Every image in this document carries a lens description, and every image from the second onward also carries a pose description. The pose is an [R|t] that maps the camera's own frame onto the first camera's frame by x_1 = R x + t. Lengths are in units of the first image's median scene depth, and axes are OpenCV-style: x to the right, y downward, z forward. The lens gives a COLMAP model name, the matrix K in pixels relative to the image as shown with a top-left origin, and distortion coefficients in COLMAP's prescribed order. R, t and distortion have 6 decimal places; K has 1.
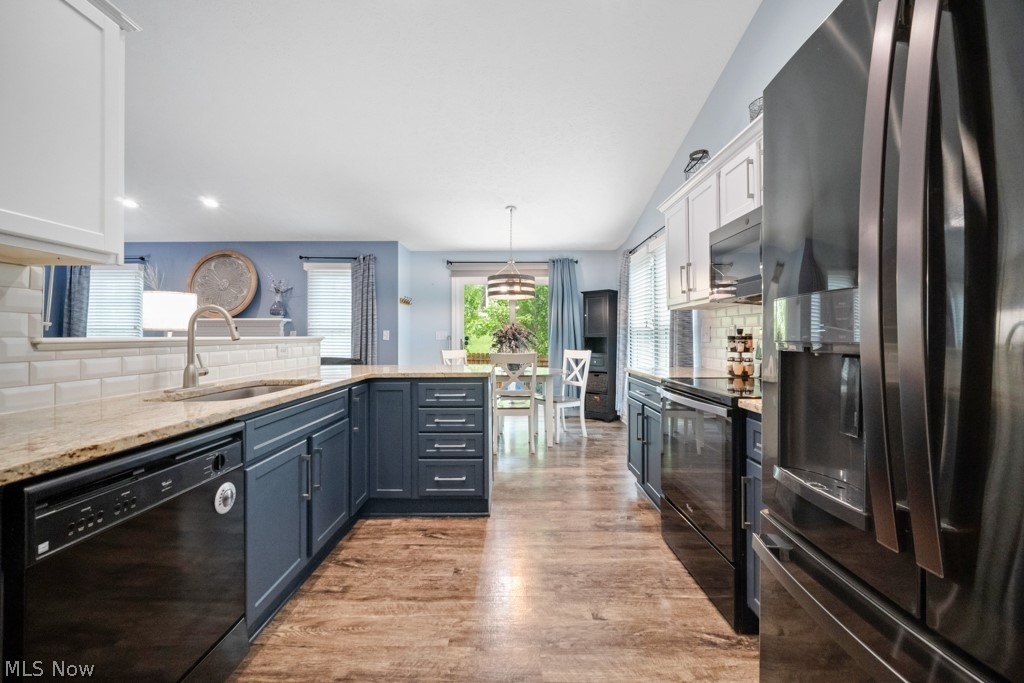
lens RADIAL K [[405.7, 0, 516.3], [0, 405.7, 334.9], [0, 0, 1]] dist [-0.013388, -0.000034]
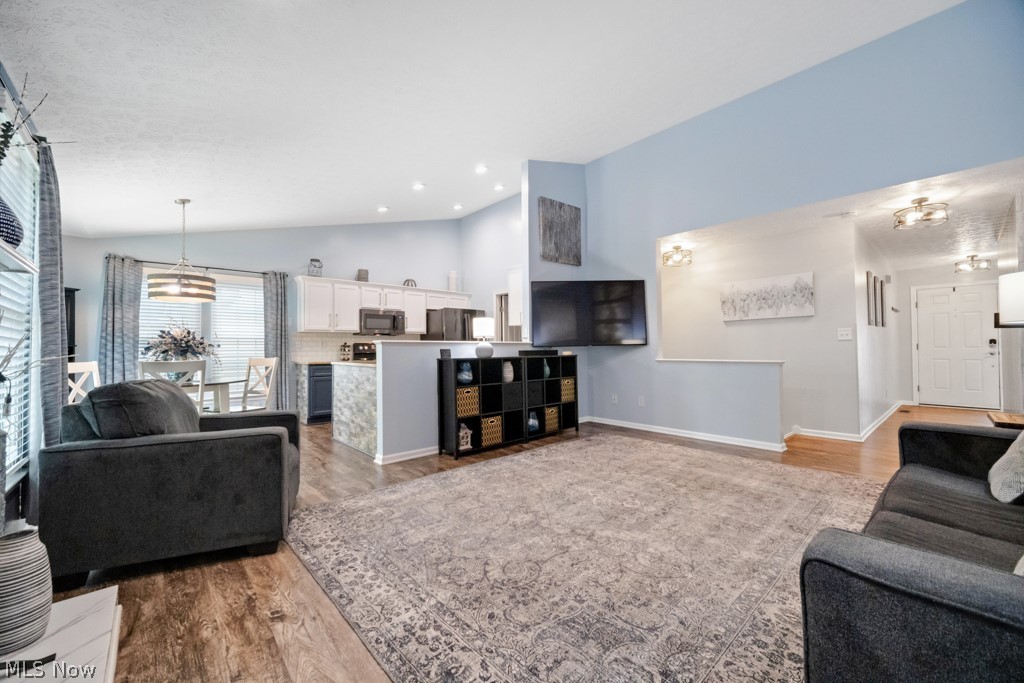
lens RADIAL K [[407.9, 0, 507.0], [0, 407.9, 347.9], [0, 0, 1]] dist [-0.001142, 0.000059]
pose [[-0.655422, 0.011939, 0.755168, -1.888056], [0.010114, 0.999924, -0.007030, 0.044468], [-0.755195, 0.003030, -0.655494, 1.723566]]
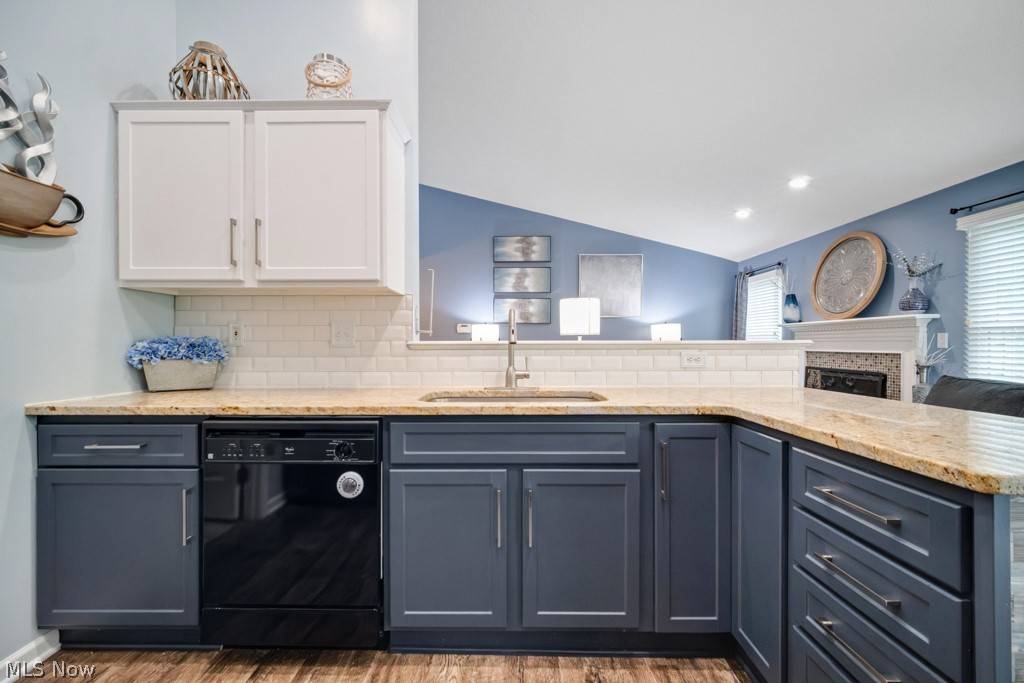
lens RADIAL K [[407.9, 0, 507.0], [0, 407.9, 347.9], [0, 0, 1]] dist [-0.001142, 0.000059]
pose [[-0.013401, 0.011560, -0.999843, 0.169972], [0.003869, 0.999926, 0.011509, 0.007424], [0.999903, -0.003714, -0.013445, 0.634073]]
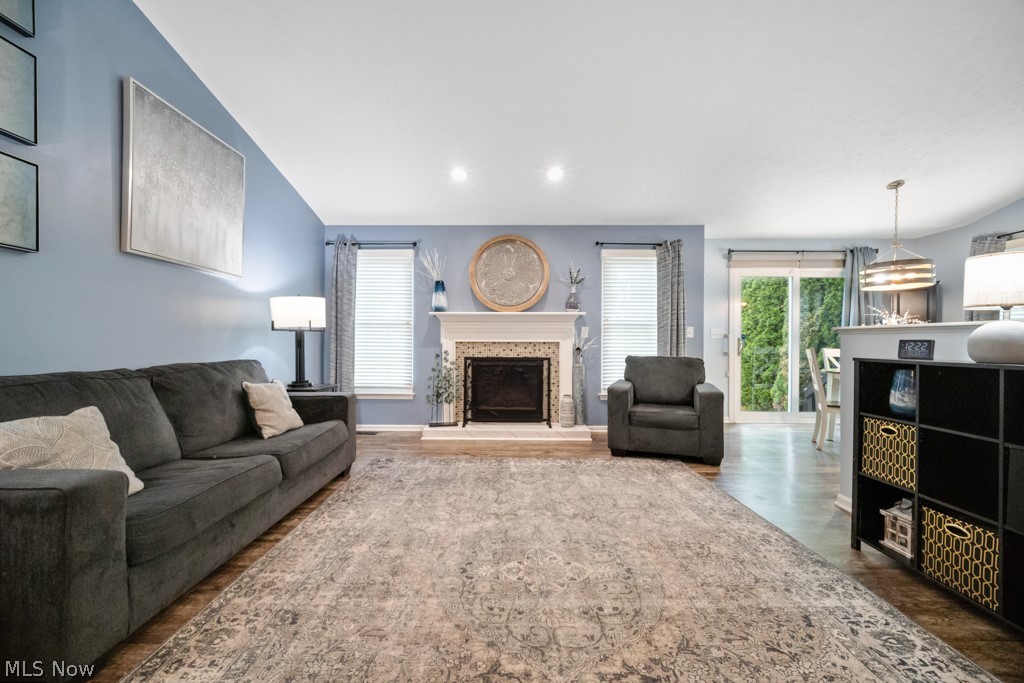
lens RADIAL K [[405.5, 0, 506.6], [0, 405.5, 346.4], [0, 0, 1]] dist [-0.000270, -0.000040]
pose [[0.999689, 0.005522, -0.024339, -1.337534], [-0.005155, 0.999873, 0.015104, 0.039888], [0.024420, -0.014974, 0.999590, 0.199408]]
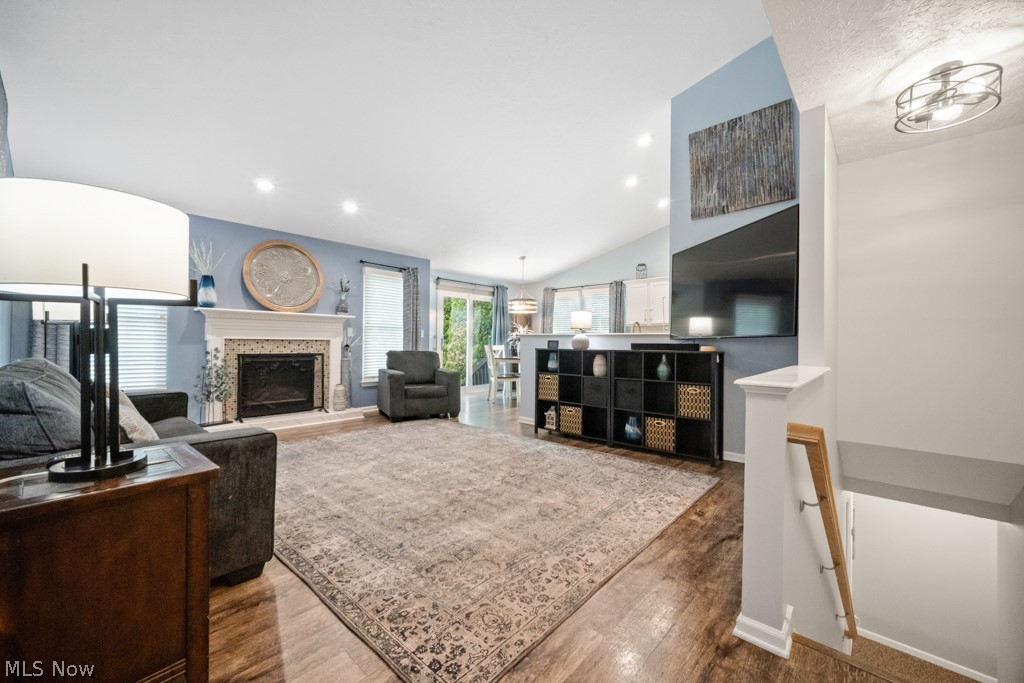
lens RADIAL K [[405.5, 0, 506.6], [0, 405.5, 346.4], [0, 0, 1]] dist [-0.000270, -0.000040]
pose [[0.688547, 0.002545, 0.725187, -2.003345], [-0.013320, 0.999870, 0.009139, 0.048078], [-0.725069, -0.015952, 0.688491, -0.101456]]
